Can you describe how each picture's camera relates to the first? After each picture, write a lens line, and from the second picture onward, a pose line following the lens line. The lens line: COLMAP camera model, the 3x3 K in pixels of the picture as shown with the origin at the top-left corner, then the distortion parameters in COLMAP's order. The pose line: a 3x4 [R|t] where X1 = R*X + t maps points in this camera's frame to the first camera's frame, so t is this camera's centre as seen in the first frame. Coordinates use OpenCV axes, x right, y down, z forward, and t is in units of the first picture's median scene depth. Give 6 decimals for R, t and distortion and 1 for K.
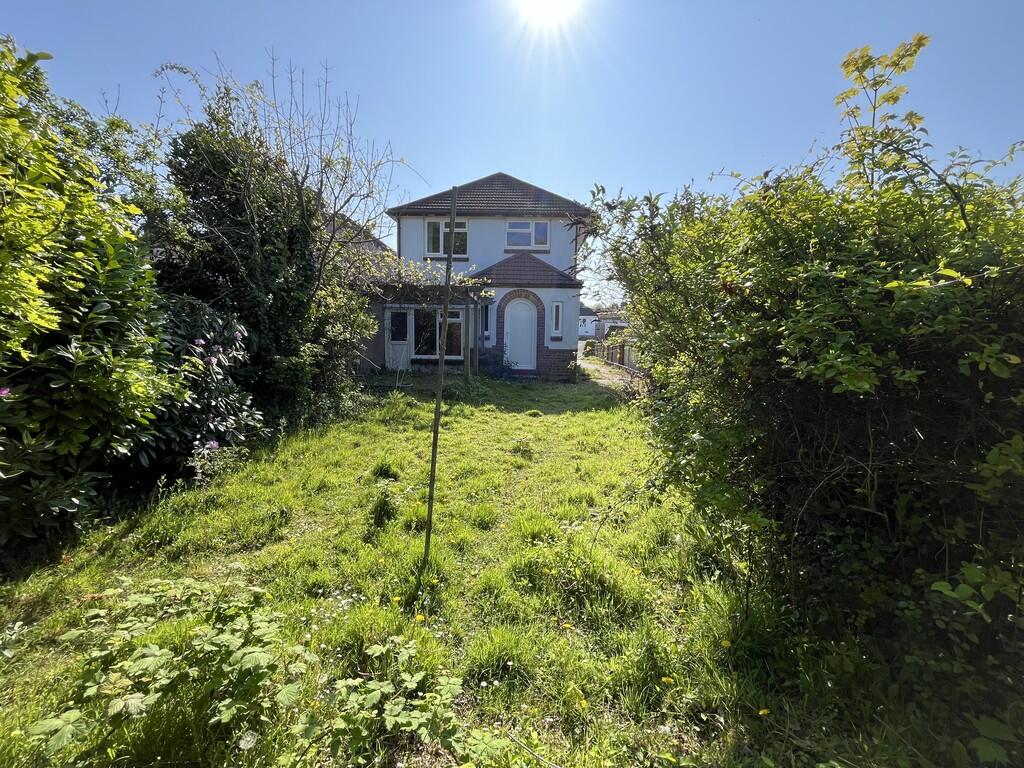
lens RADIAL K [[413.4, 0, 510.0], [0, 413.4, 383.7], [0, 0, 1]] dist [-0.000831, -0.000081]
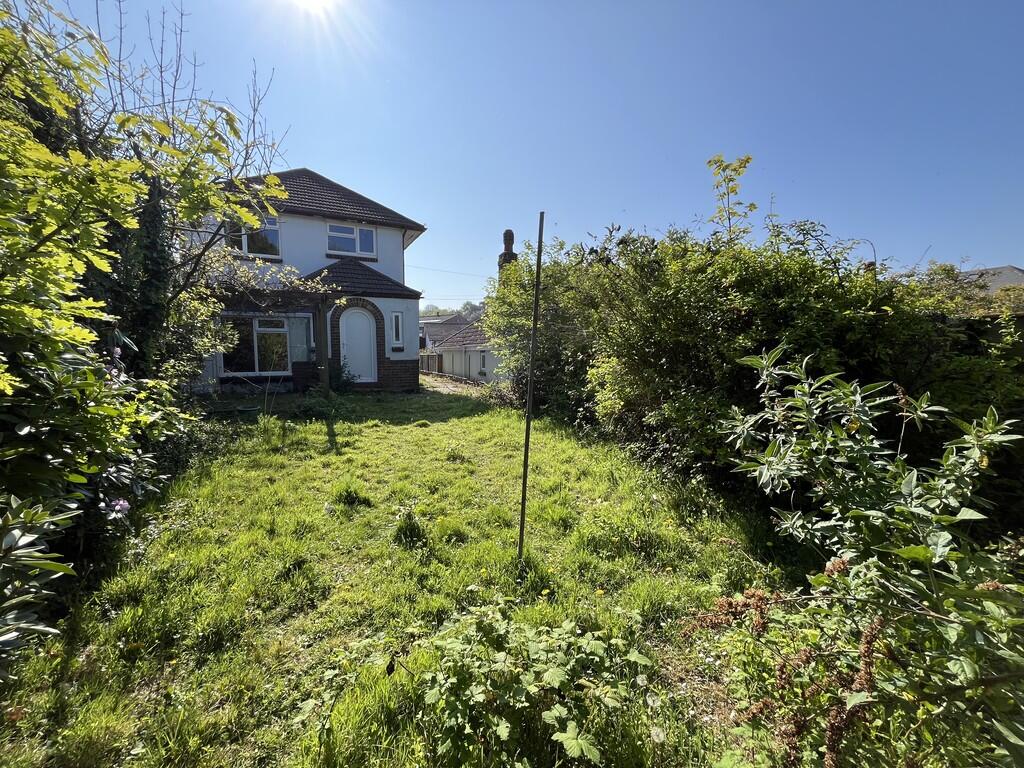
lens RADIAL K [[413.4, 0, 507.8], [0, 413.4, 384.5], [0, 0, 1]] dist [-0.000831, -0.000081]
pose [[0.872772, -0.060134, 0.484411, -0.141703], [0.071139, 0.997457, -0.004350, -0.002419], [-0.482917, 0.038257, 0.874830, 0.014778]]
